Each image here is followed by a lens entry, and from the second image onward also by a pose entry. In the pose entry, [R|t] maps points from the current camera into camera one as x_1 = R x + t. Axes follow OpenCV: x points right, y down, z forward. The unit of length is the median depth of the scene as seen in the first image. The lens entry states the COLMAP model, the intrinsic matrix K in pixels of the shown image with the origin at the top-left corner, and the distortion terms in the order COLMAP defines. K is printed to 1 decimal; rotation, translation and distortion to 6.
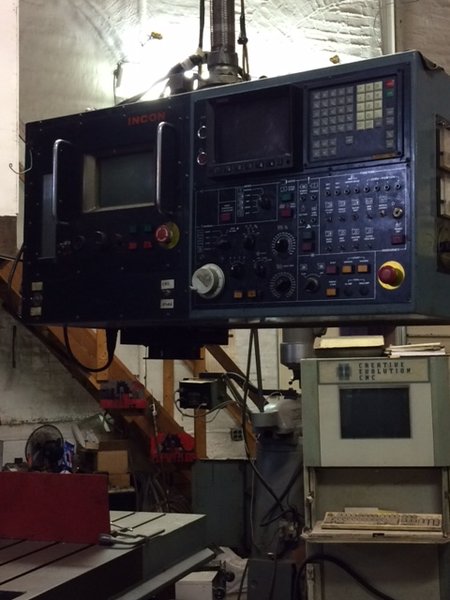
lens RADIAL K [[957.9, 0, 225.0], [0, 957.9, 300.0], [0, 0, 1]] dist [0.058512, 0.075485]
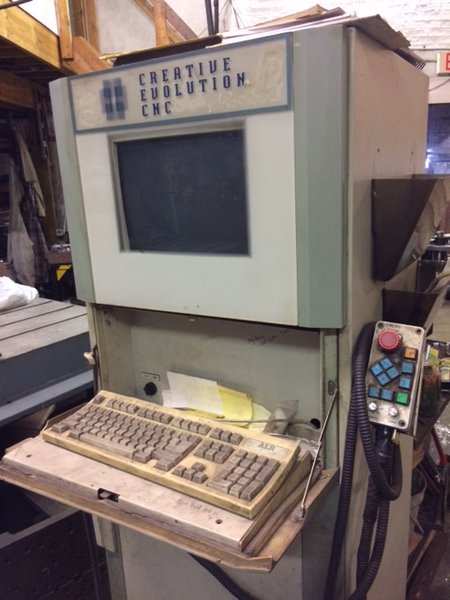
lens RADIAL K [[508.2, 0, 225.0], [0, 508.2, 300.0], [0, 0, 1]] dist [0.073975, -0.125359]
pose [[0.963778, 0.045633, -0.262772, 0.239437], [0.037832, 0.951900, 0.304065, 0.093240], [0.264008, -0.302993, 0.915694, 0.779917]]
